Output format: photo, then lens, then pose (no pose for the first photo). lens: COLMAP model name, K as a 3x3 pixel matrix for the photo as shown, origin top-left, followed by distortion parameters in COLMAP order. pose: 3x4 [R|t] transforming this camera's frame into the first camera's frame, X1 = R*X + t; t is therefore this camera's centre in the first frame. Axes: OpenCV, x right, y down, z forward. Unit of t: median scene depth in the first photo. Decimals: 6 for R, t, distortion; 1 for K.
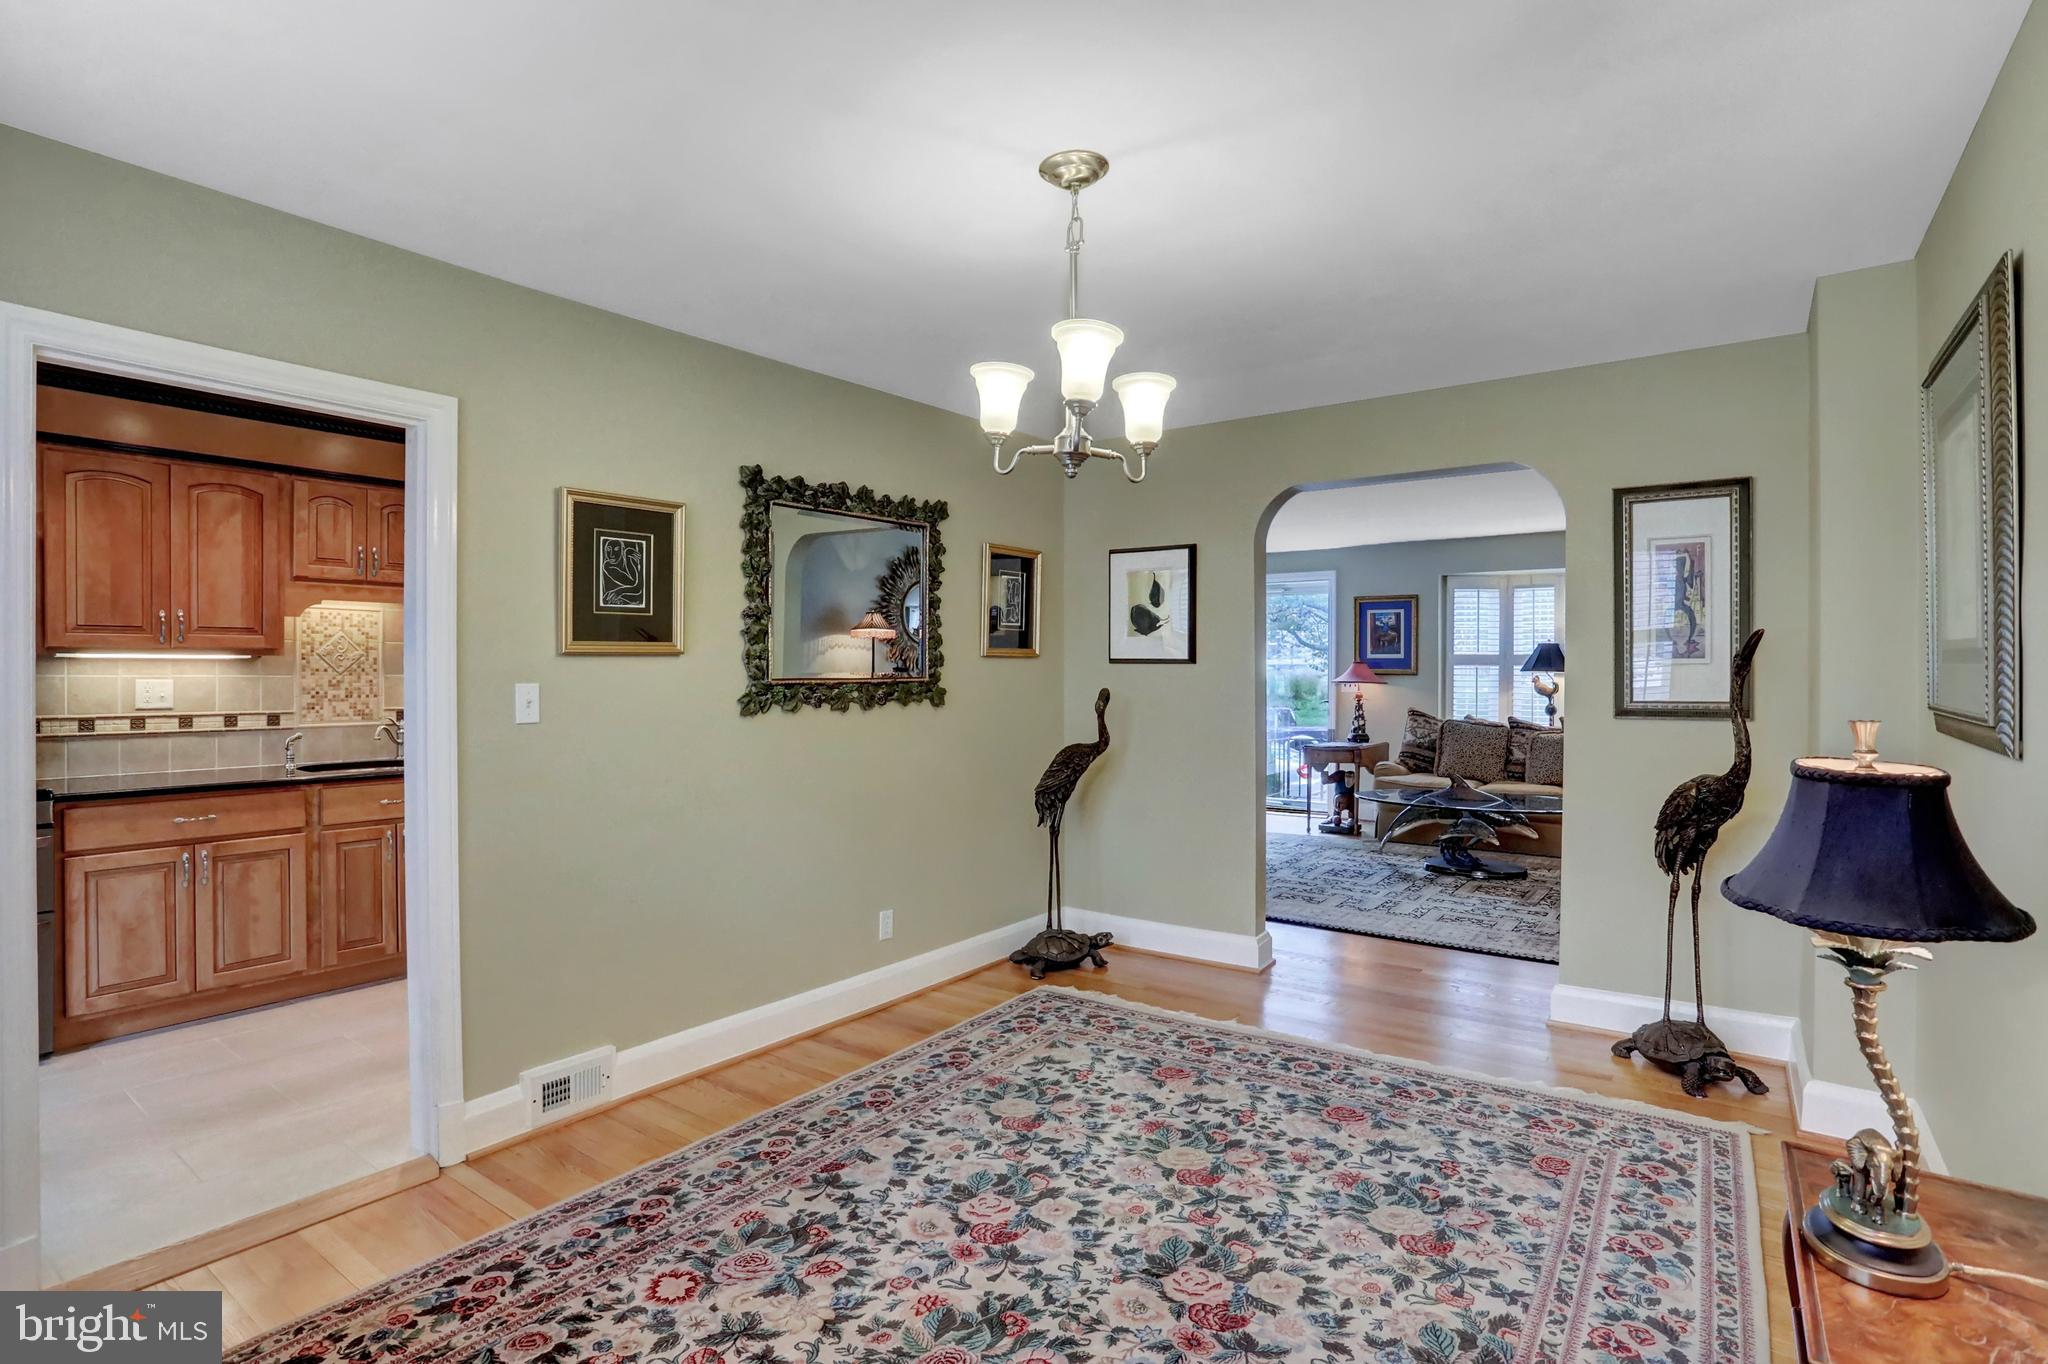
lens RADIAL K [[1069.4, 0, 1088.3], [0, 1069.4, 676.7], [0, 0, 1]] dist [-0.094287, 0.056359]
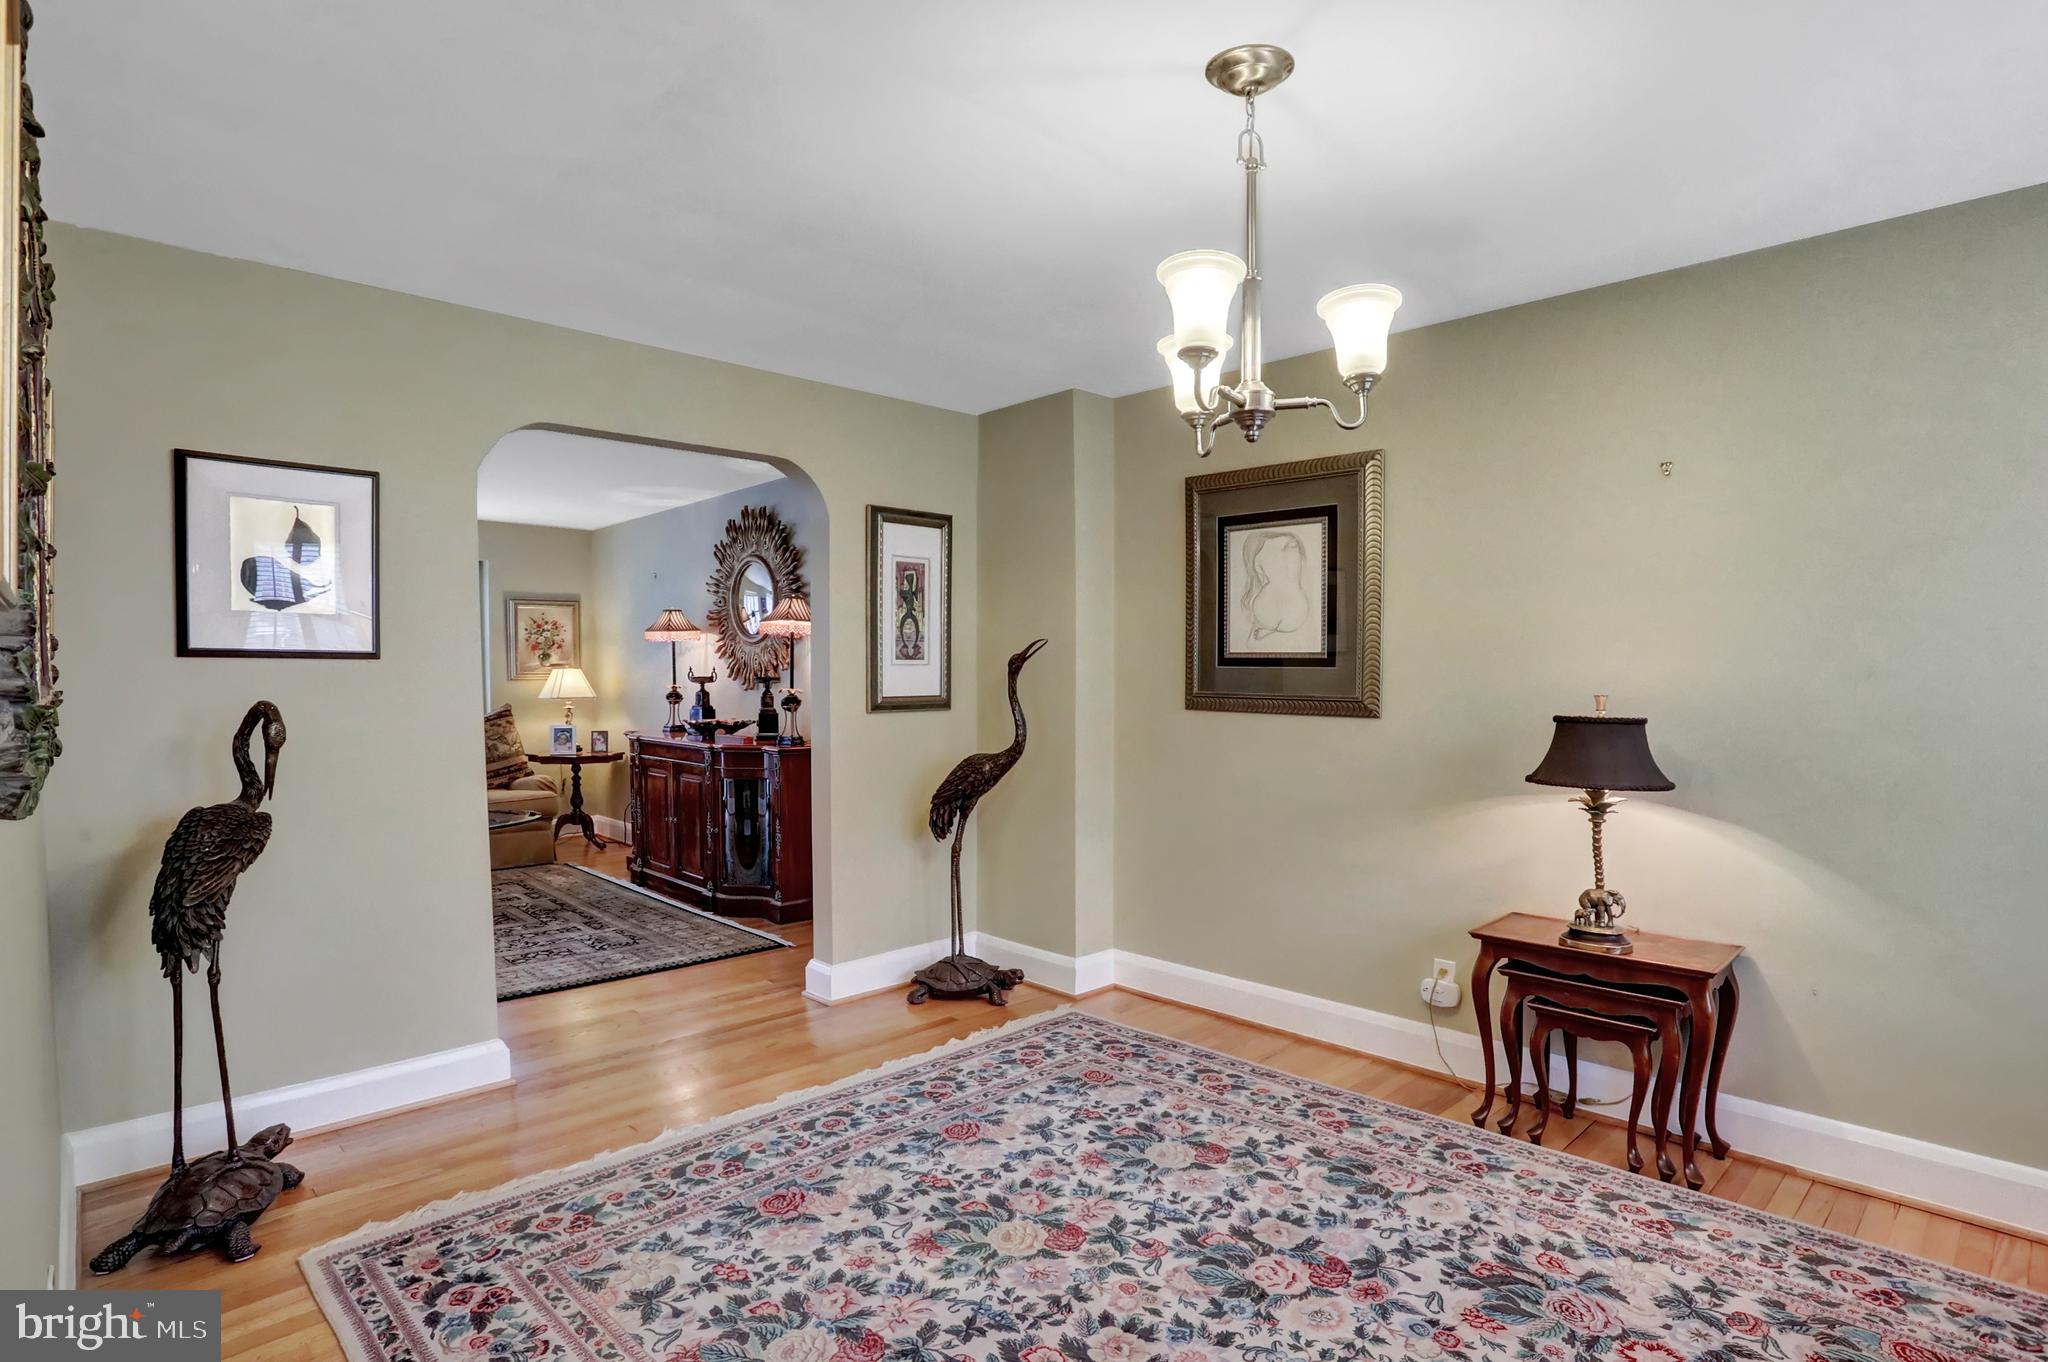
lens RADIAL K [[1000.1, 0, 1046.7], [0, 1000.1, 711.5], [0, 0, 1]] dist [-0.081563, 0.035325]
pose [[0.183127, -0.040379, 0.982260, -0.527394], [0.002849, 0.999174, 0.040543, -0.004159], [-0.983085, -0.004626, 0.183090, 0.649141]]
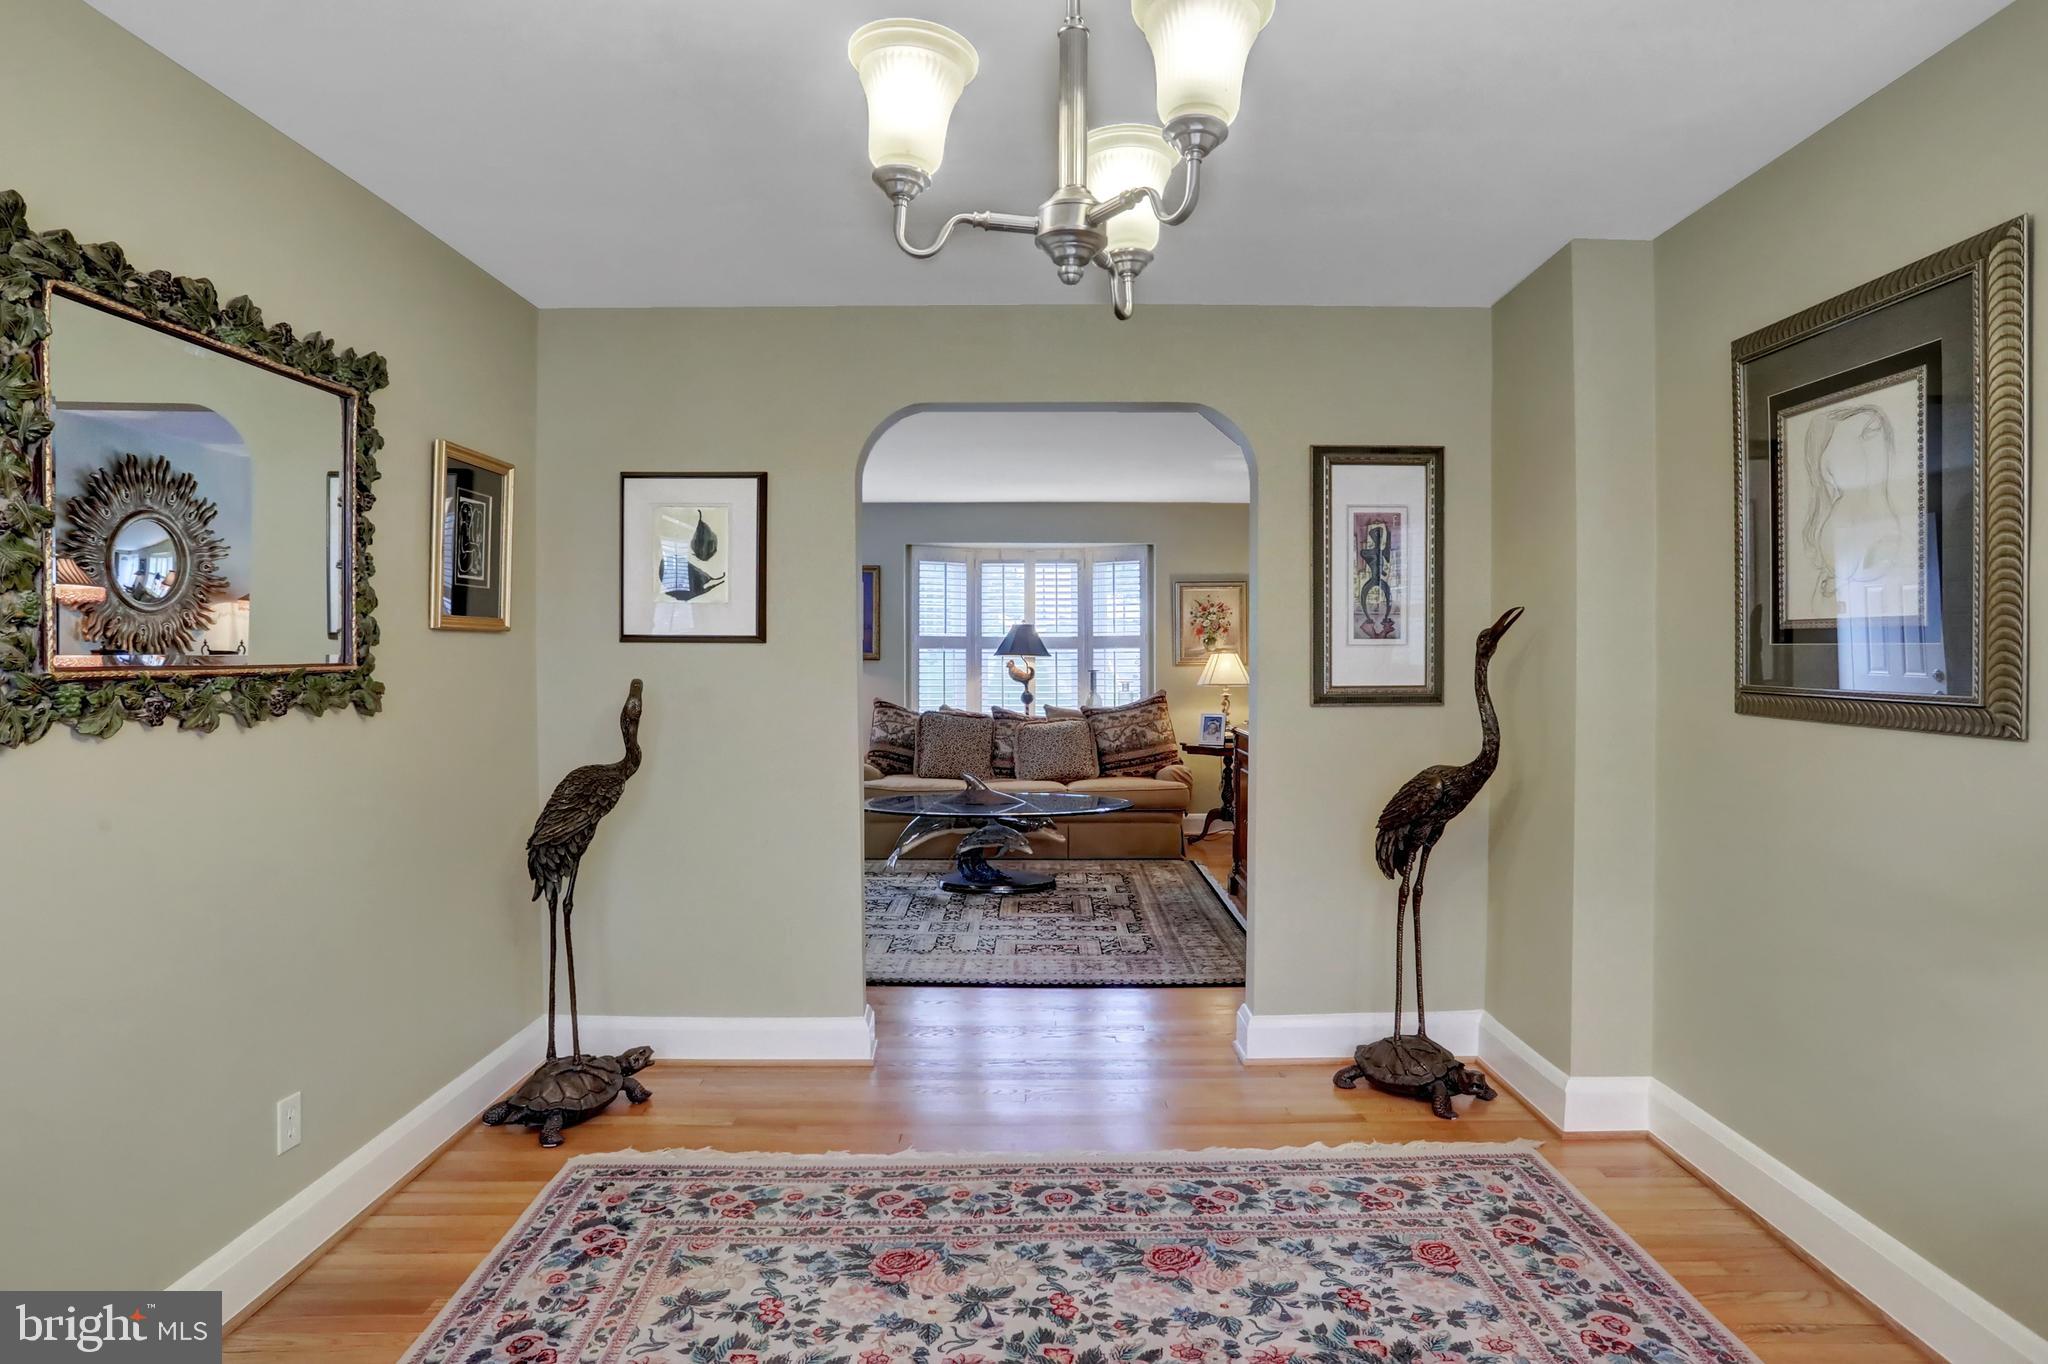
lens RADIAL K [[1149.3, 0, 1117.1], [0, 1149.3, 671.4], [0, 0, 1]] dist [-0.064620, 0.026206]
pose [[0.800344, -0.008525, 0.599480, -0.217674], [0.004256, 0.999954, 0.008538, 0.001529], [-0.599525, -0.004282, 0.800344, 0.338261]]
